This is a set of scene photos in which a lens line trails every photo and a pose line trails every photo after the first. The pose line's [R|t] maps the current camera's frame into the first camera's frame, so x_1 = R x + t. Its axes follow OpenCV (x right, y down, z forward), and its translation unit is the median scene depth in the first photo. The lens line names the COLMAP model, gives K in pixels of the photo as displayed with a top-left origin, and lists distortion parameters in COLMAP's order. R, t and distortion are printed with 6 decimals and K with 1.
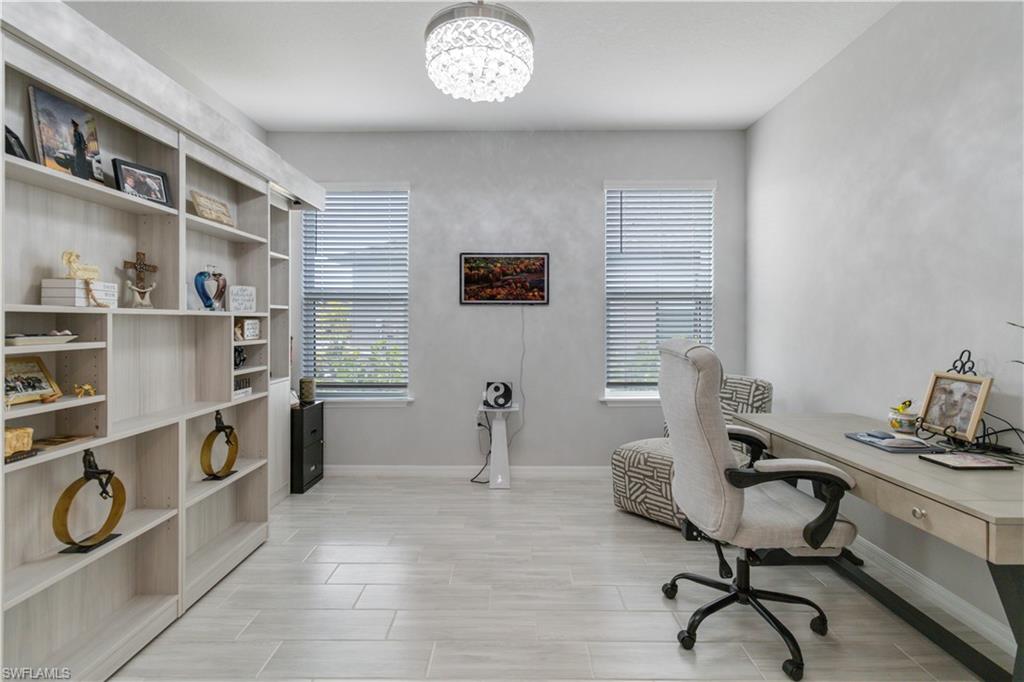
lens RADIAL K [[482.3, 0, 509.9], [0, 482.3, 322.8], [0, 0, 1]] dist [-0.001698, 0.001913]
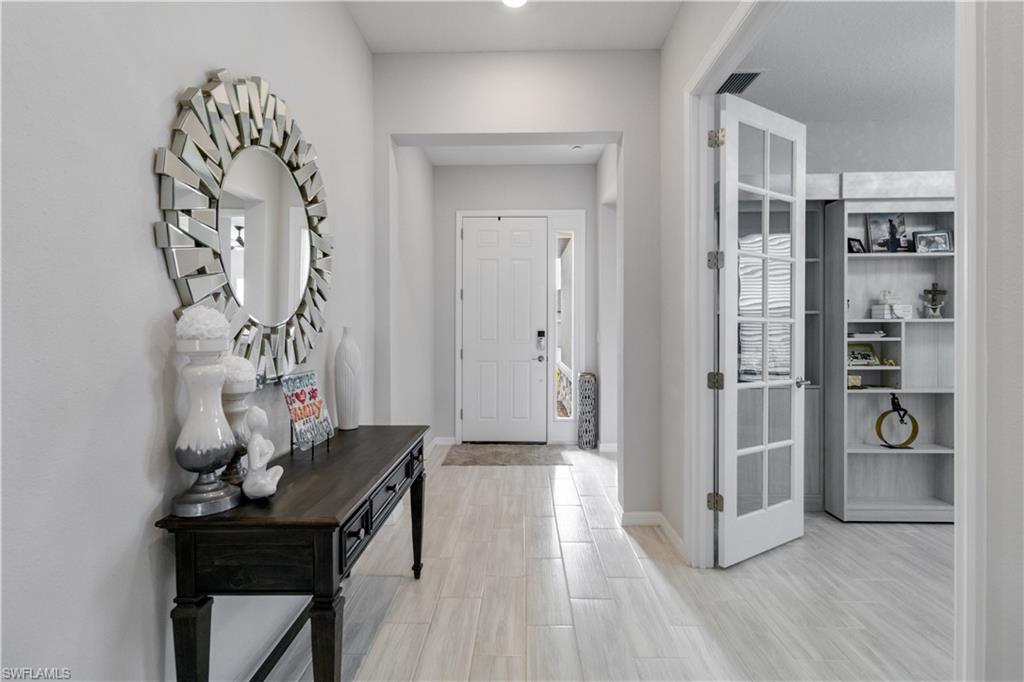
lens RADIAL K [[482.3, 0, 511.9], [0, 482.3, 334.6], [0, 0, 1]] dist [-0.001698, 0.001913]
pose [[-0.023226, 0.006443, -0.999709, 1.031706], [0.003904, 0.999972, 0.006354, 0.010828], [0.999723, -0.003755, -0.023251, -0.437007]]
